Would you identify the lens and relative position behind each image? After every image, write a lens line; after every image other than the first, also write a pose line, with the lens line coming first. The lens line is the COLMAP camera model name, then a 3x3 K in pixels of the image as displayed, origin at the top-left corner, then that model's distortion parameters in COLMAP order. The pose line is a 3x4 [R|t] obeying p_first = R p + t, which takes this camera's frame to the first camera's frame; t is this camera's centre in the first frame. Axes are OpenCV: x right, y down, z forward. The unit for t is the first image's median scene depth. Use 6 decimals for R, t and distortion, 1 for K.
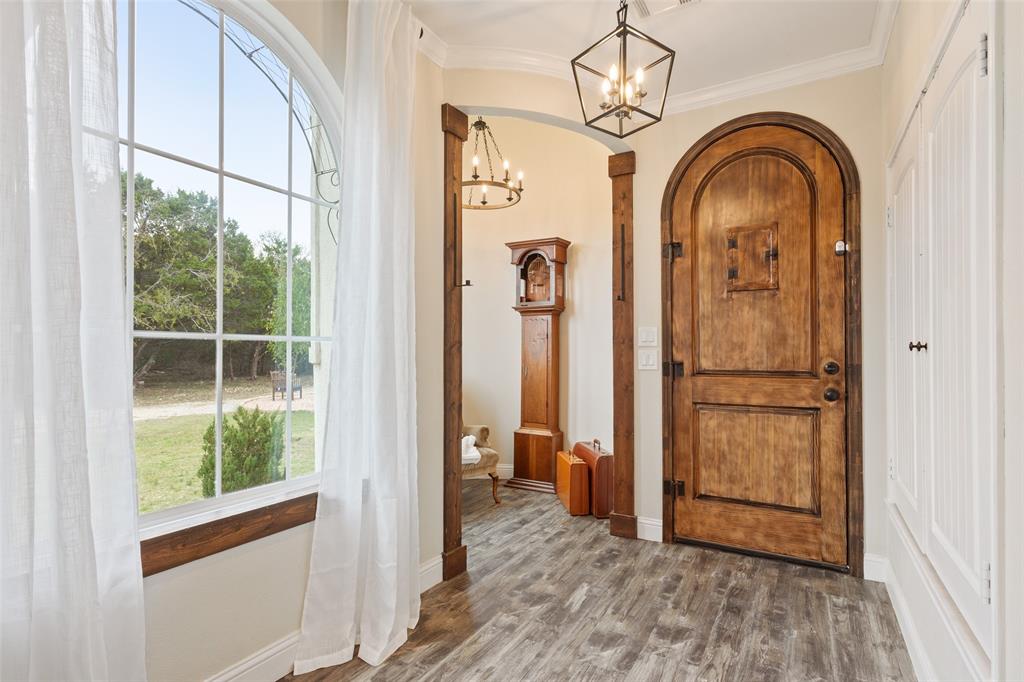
lens RADIAL K [[494.0, 0, 508.4], [0, 494.0, 349.8], [0, 0, 1]] dist [-0.000104, 0.000513]
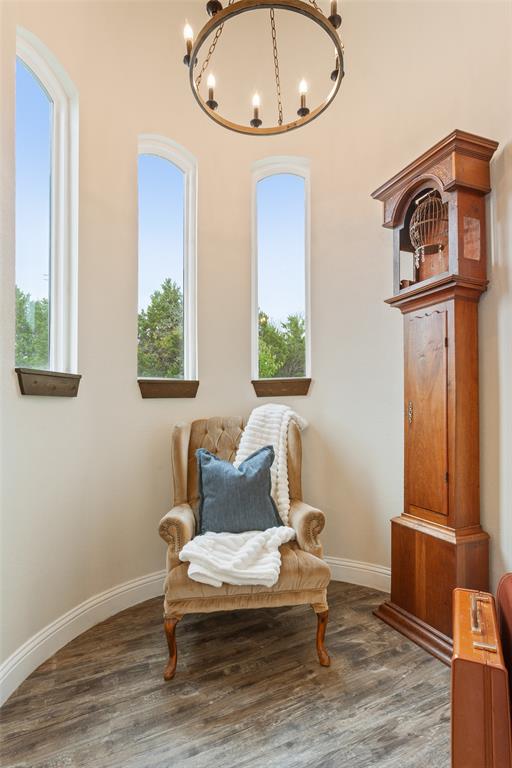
lens RADIAL K [[388.6, 0, 275.0], [0, 388.6, 409.7], [0, 0, 1]] dist [-0.000764, 0.001670]
pose [[0.839953, -0.024976, -0.542084, 0.162807], [0.033553, 0.999419, 0.005943, 0.037489], [0.541621, -0.023180, 0.840303, 0.636309]]
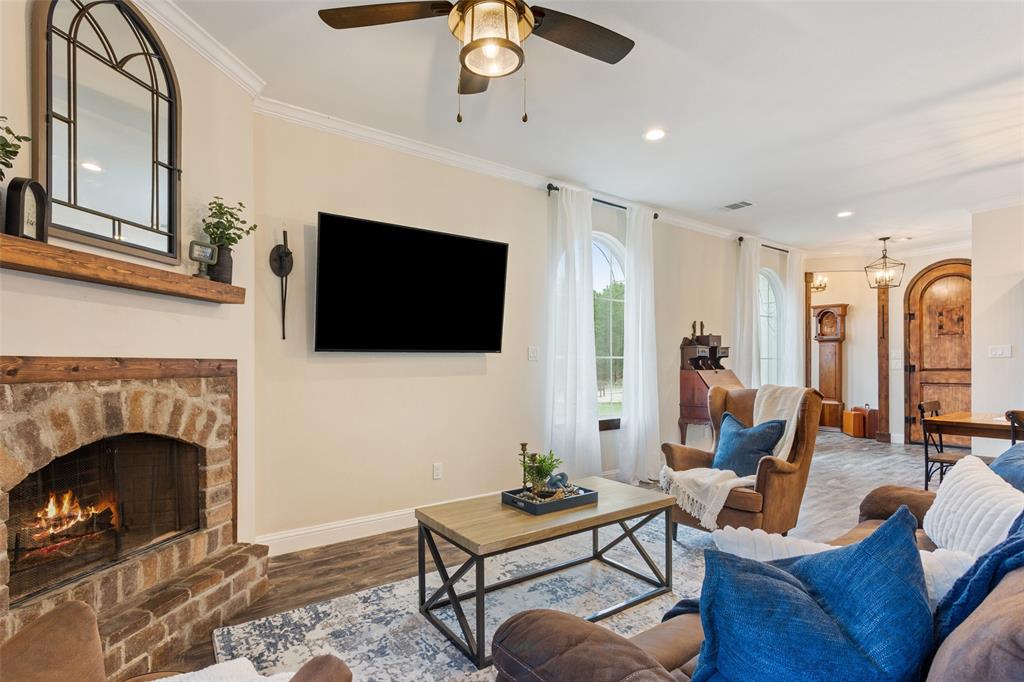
lens RADIAL K [[493.0, 0, 513.7], [0, 493.0, 369.0], [0, 0, 1]] dist [-0.000777, 0.000039]
pose [[0.918579, -0.003534, -0.395222, -0.355660], [0.009414, 0.999872, 0.012940, -0.004211], [0.395126, -0.015607, 0.918494, -1.438163]]
